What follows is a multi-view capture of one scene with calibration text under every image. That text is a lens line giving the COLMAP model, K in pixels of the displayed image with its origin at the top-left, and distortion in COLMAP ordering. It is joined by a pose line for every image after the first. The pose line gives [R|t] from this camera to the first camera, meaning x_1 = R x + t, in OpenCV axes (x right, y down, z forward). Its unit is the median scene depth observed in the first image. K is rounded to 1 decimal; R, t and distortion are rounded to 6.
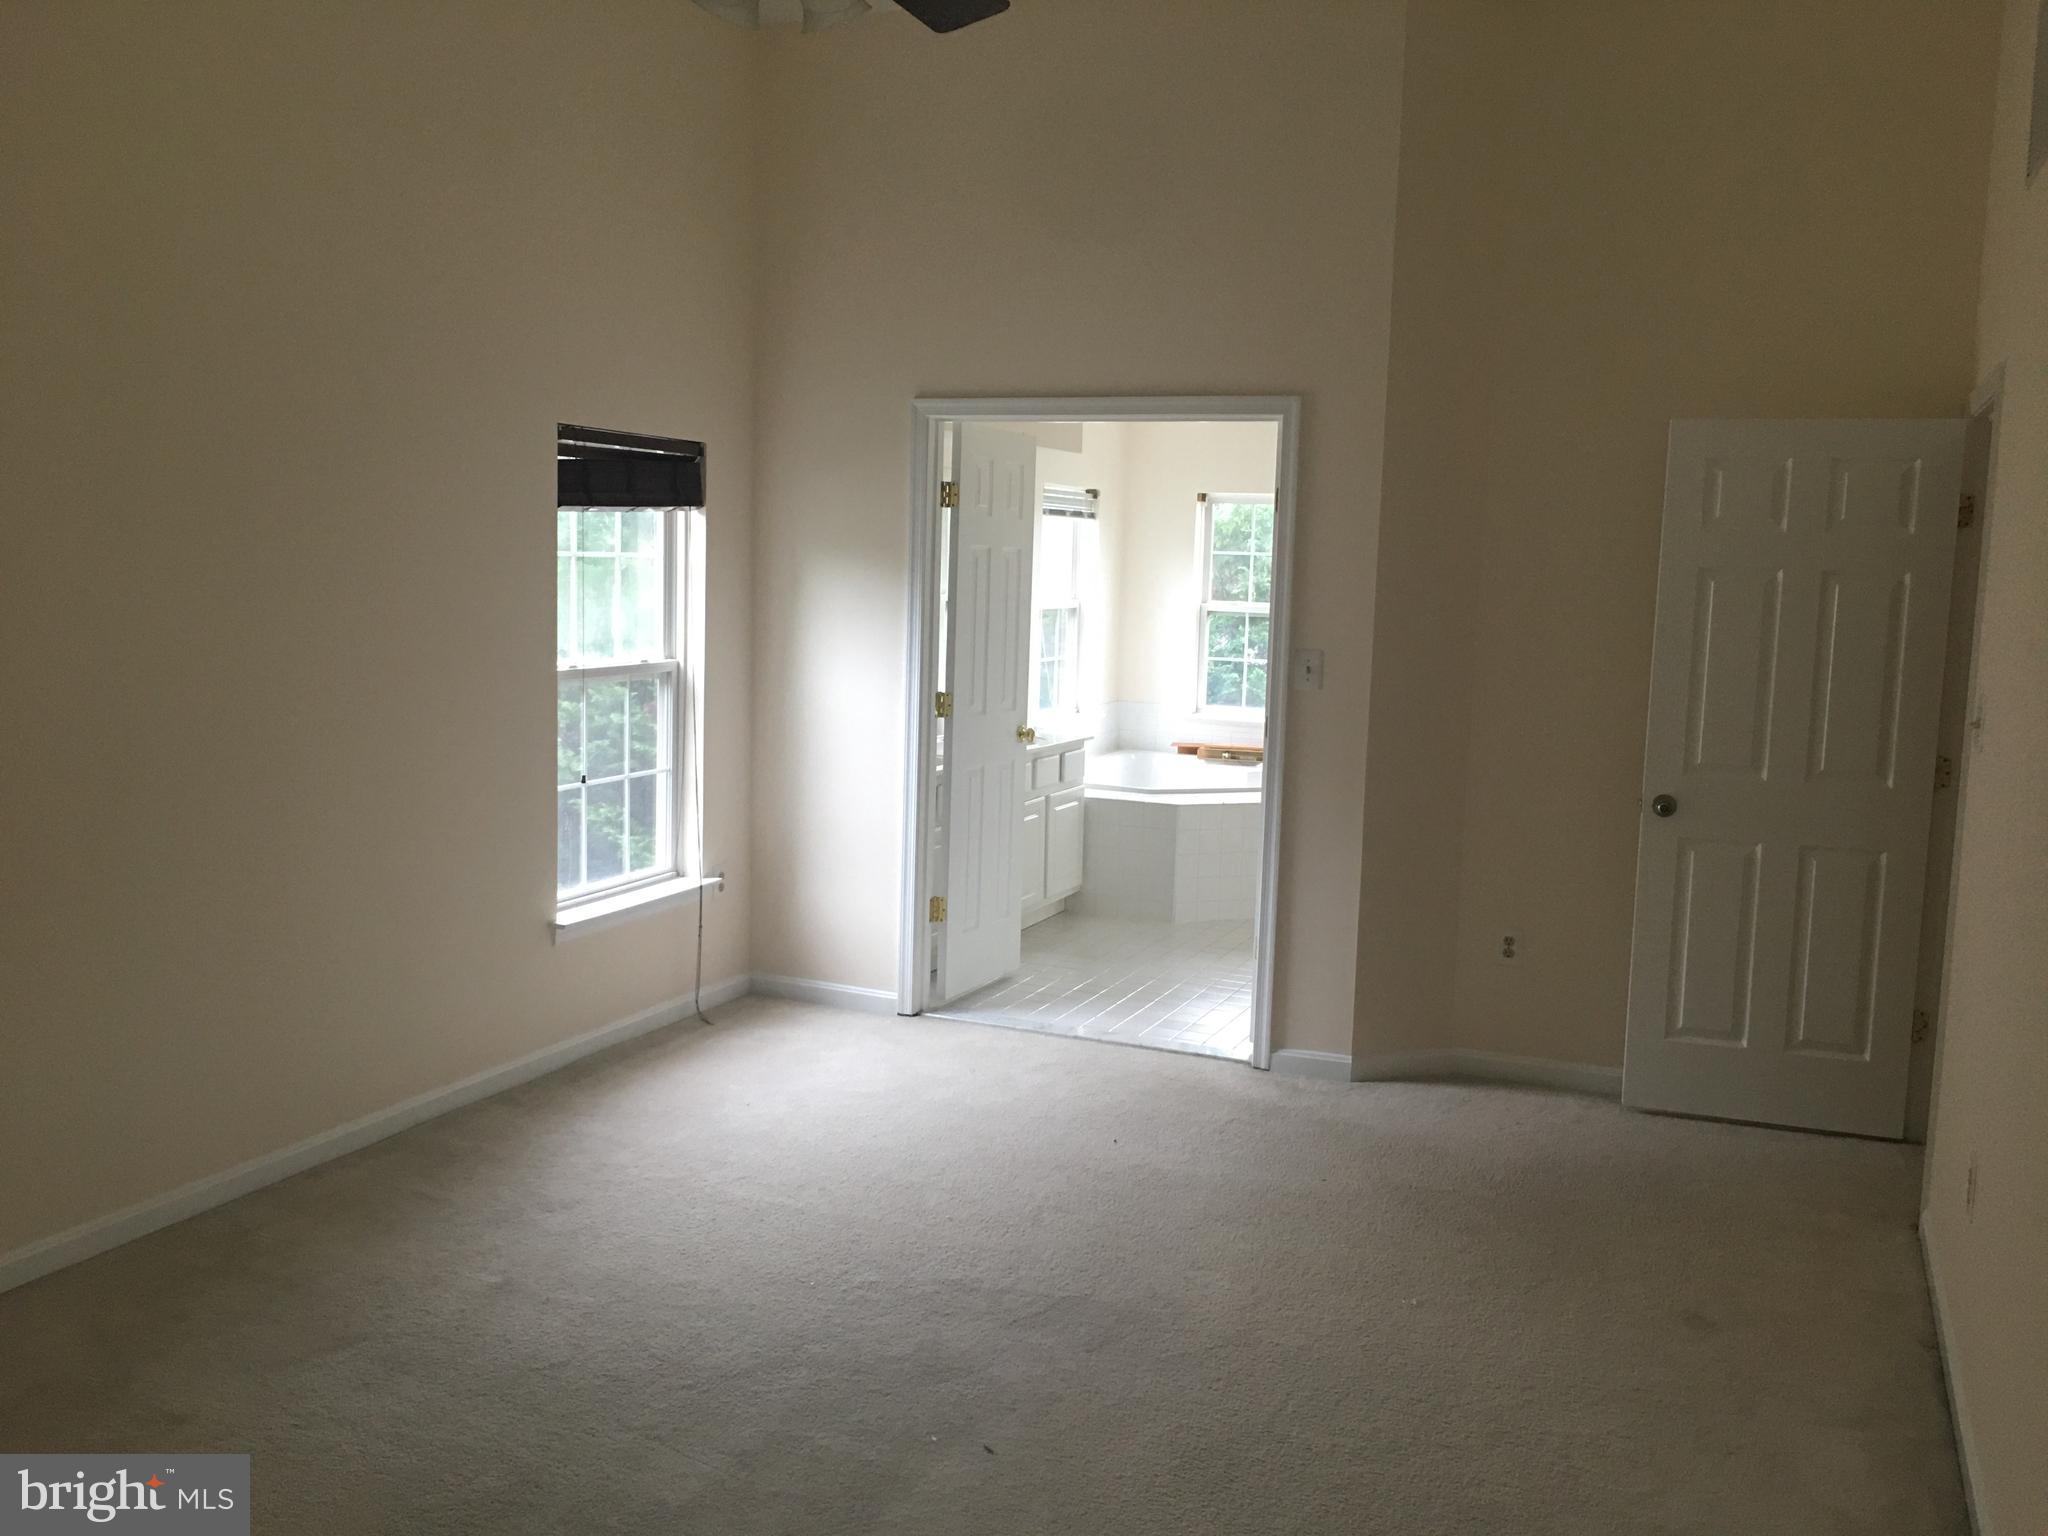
lens RADIAL K [[1763.2, 0, 1021.6], [0, 1763.2, 760.5], [0, 0, 1]] dist [0.062014, -0.086514]
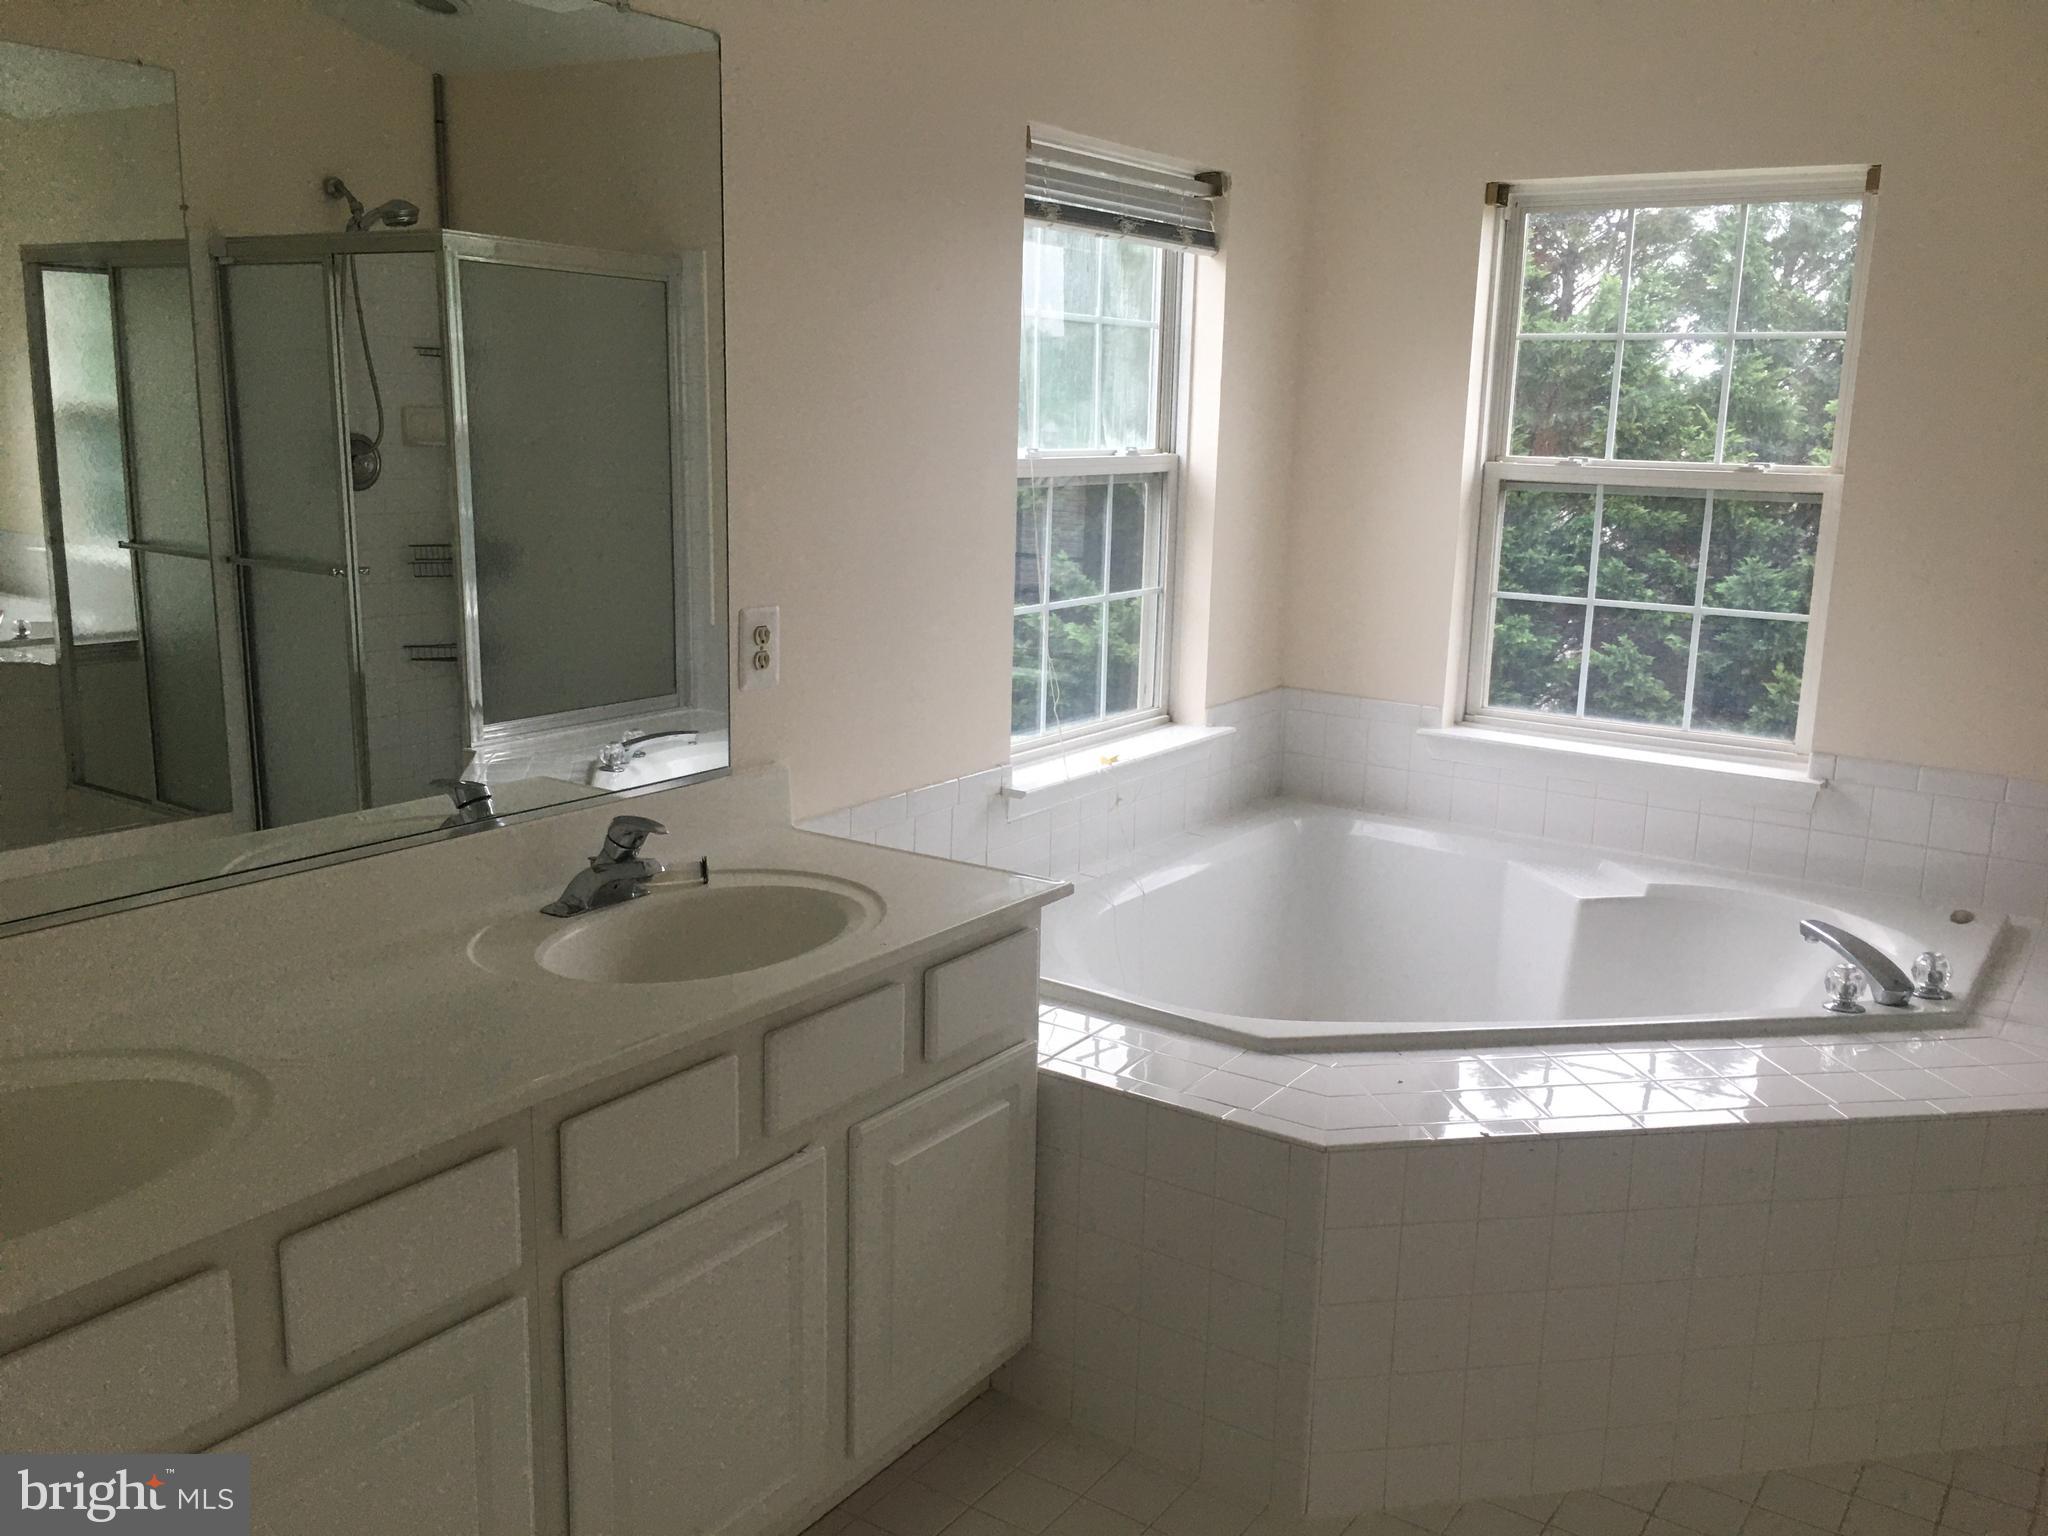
lens RADIAL K [[1763.2, 0, 1021.6], [0, 1763.2, 760.5], [0, 0, 1]] dist [0.062014, -0.086514]
pose [[0.982711, 0.034708, -0.181863, 0.073440], [-0.020193, 0.996504, 0.081064, -0.051011], [0.184041, -0.075990, 0.979977, 0.571316]]
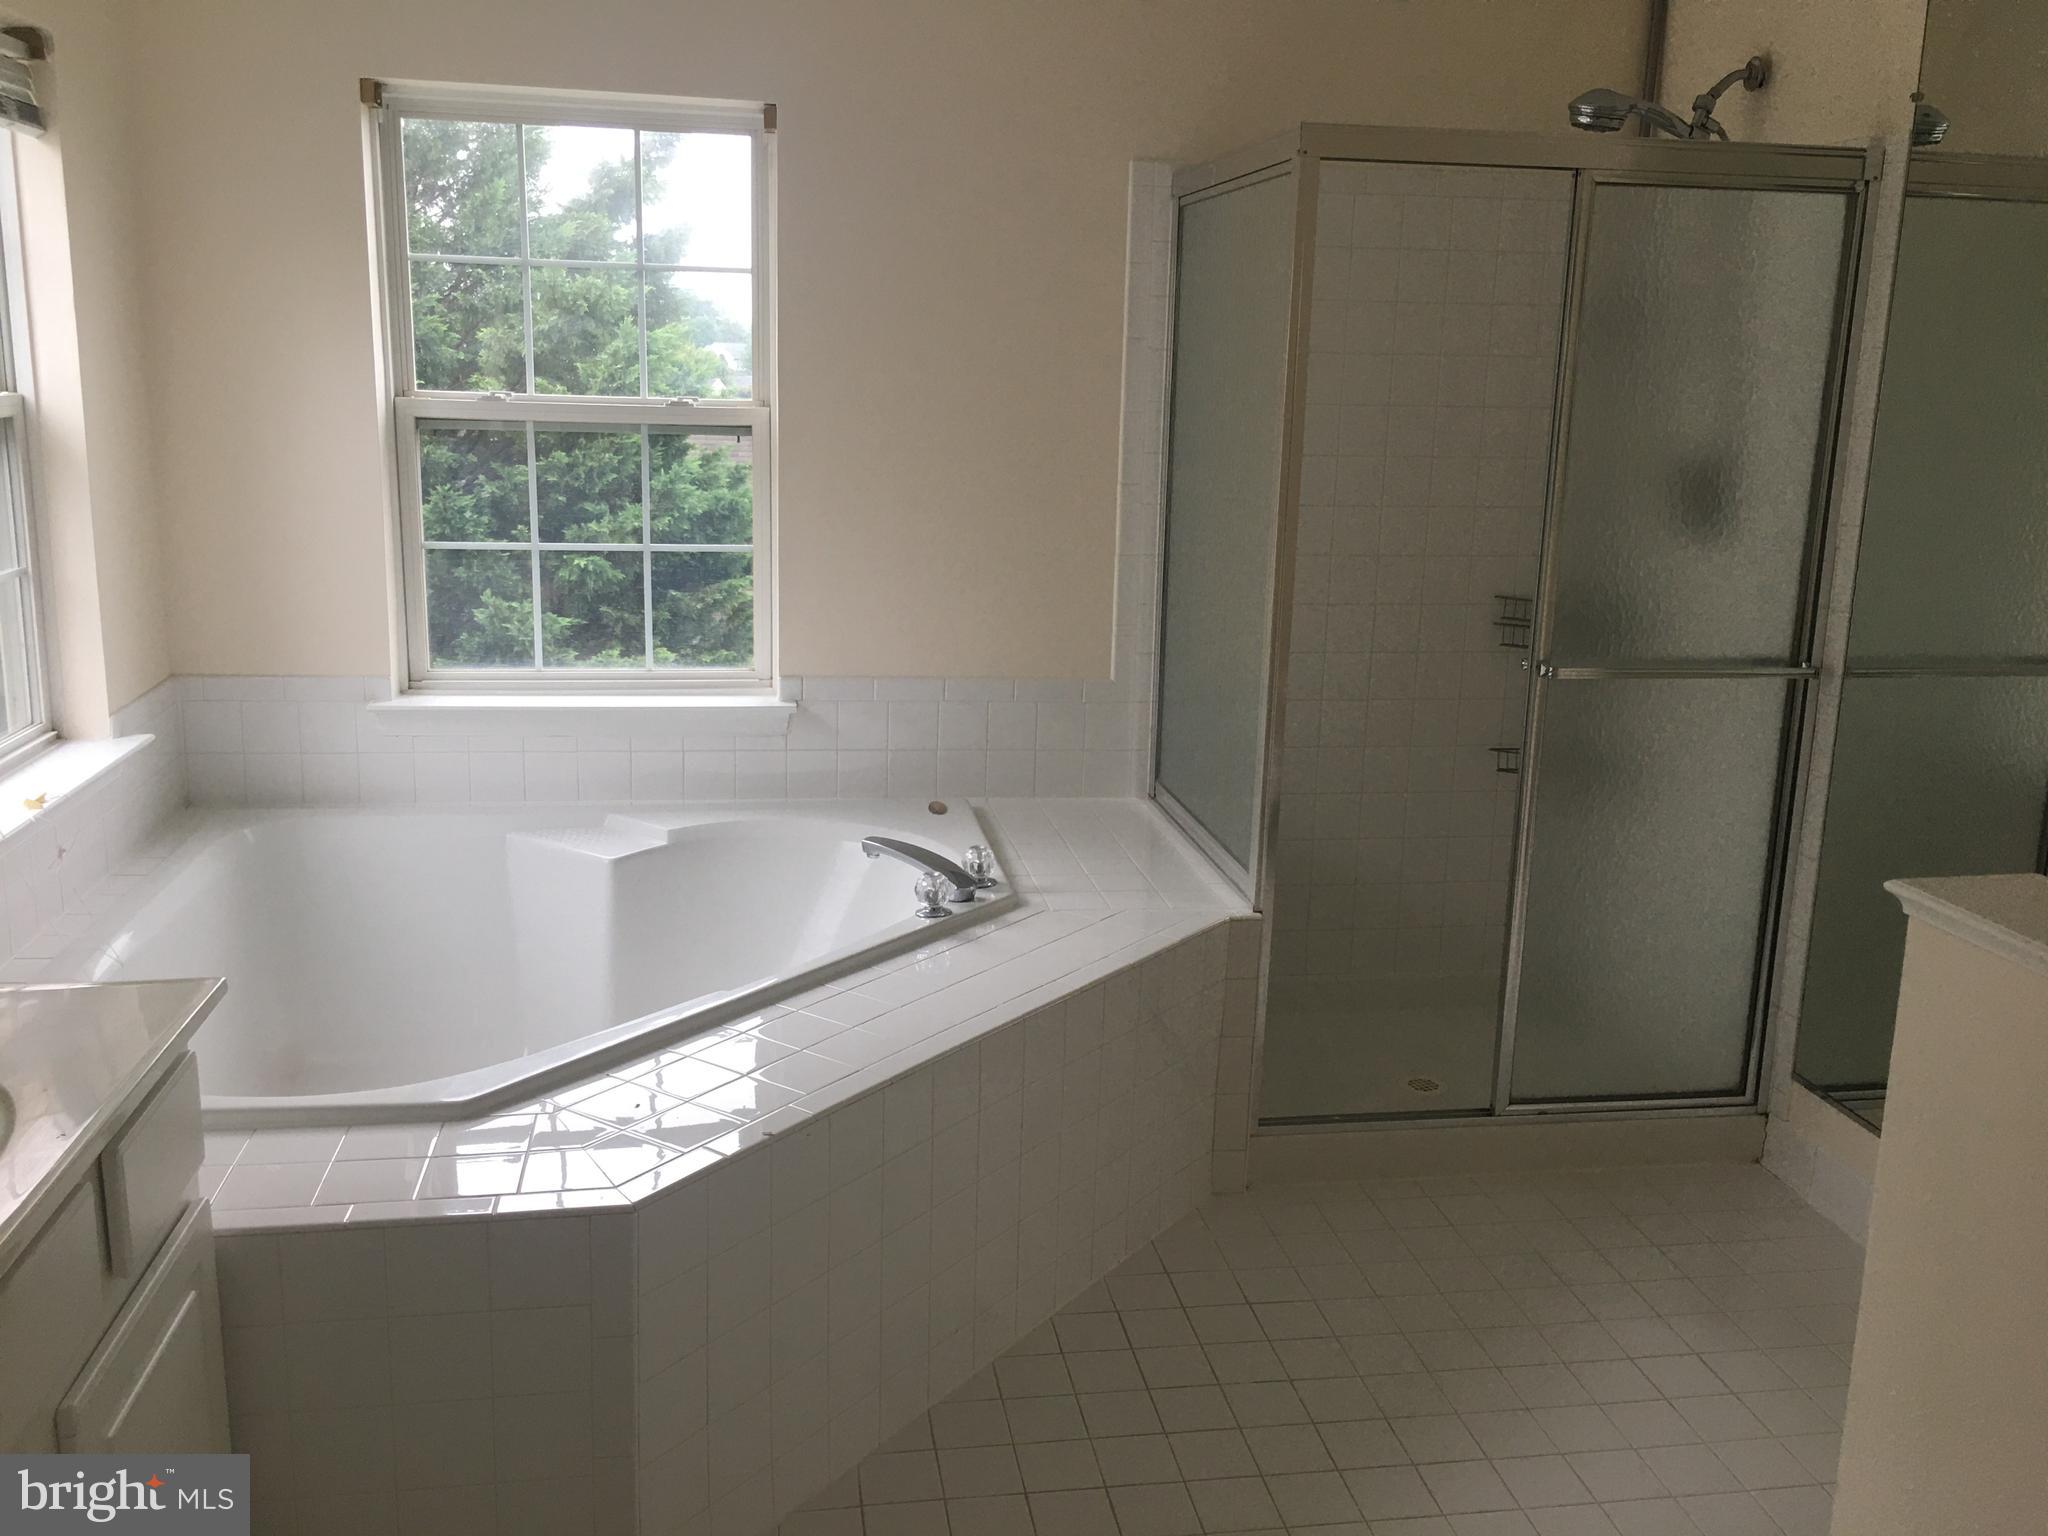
lens RADIAL K [[1774.6, 0, 1024.4], [0, 1774.6, 737.6], [0, 0, 1]] dist [0.067839, -0.094676]
pose [[0.836989, -0.117546, 0.534446, 0.004359], [0.059950, 0.990475, 0.123959, -0.057392], [-0.543927, -0.071712, 0.836063, 0.615576]]
